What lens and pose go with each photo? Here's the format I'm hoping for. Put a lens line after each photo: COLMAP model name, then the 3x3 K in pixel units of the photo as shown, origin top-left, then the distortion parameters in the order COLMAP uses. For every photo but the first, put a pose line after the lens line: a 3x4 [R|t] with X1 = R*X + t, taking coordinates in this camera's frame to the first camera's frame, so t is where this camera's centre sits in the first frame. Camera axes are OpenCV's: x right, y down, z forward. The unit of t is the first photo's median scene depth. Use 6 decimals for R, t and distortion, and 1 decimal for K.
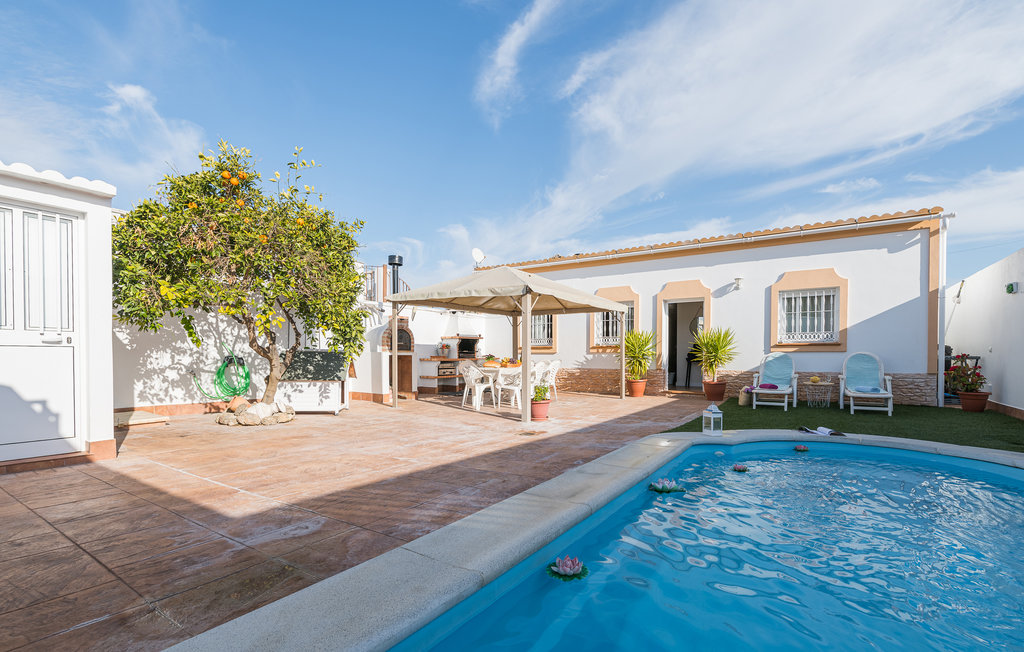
lens RADIAL K [[453.2, 0, 488.4], [0, 453.2, 369.6], [0, 0, 1]] dist [0.004132, -0.006005]
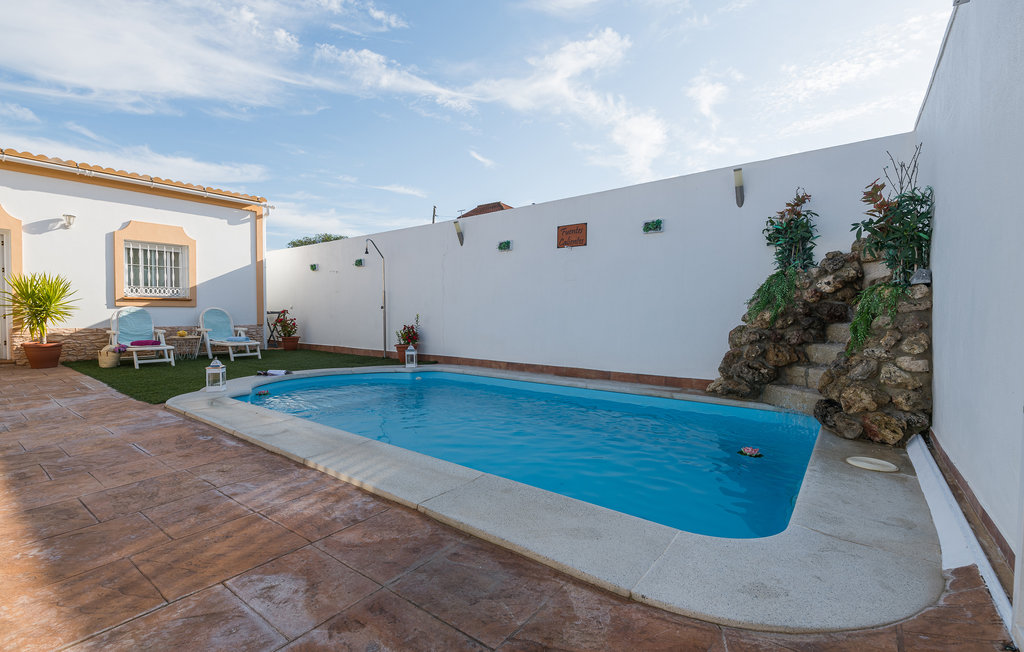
lens RADIAL K [[453.2, 0, 529.5], [0, 453.2, 329.5], [0, 0, 1]] dist [0.004132, -0.006005]
pose [[0.015345, -0.037873, 0.999165, -0.290940], [0.027369, 0.998924, 0.037444, -0.003963], [-0.999508, 0.026772, 0.016365, 0.183697]]
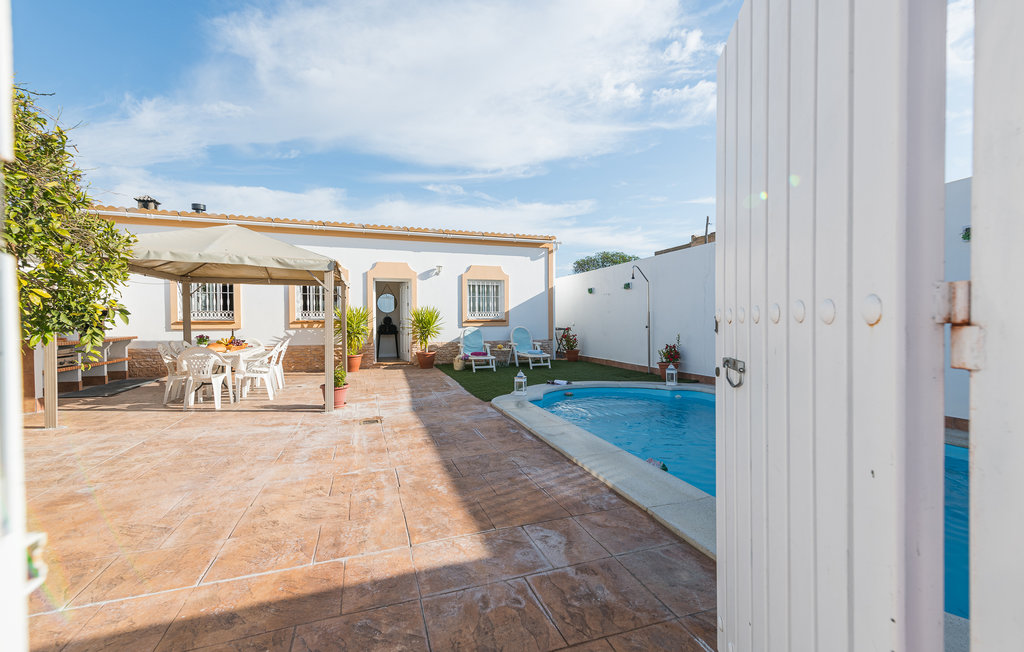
lens RADIAL K [[453.2, 0, 521.5], [0, 453.2, 340.5], [0, 0, 1]] dist [0.004132, -0.006005]
pose [[0.580543, -0.040638, 0.813215, -0.353617], [0.033837, 0.999095, 0.025771, -0.029502], [-0.813526, 0.012556, 0.581393, 0.136997]]
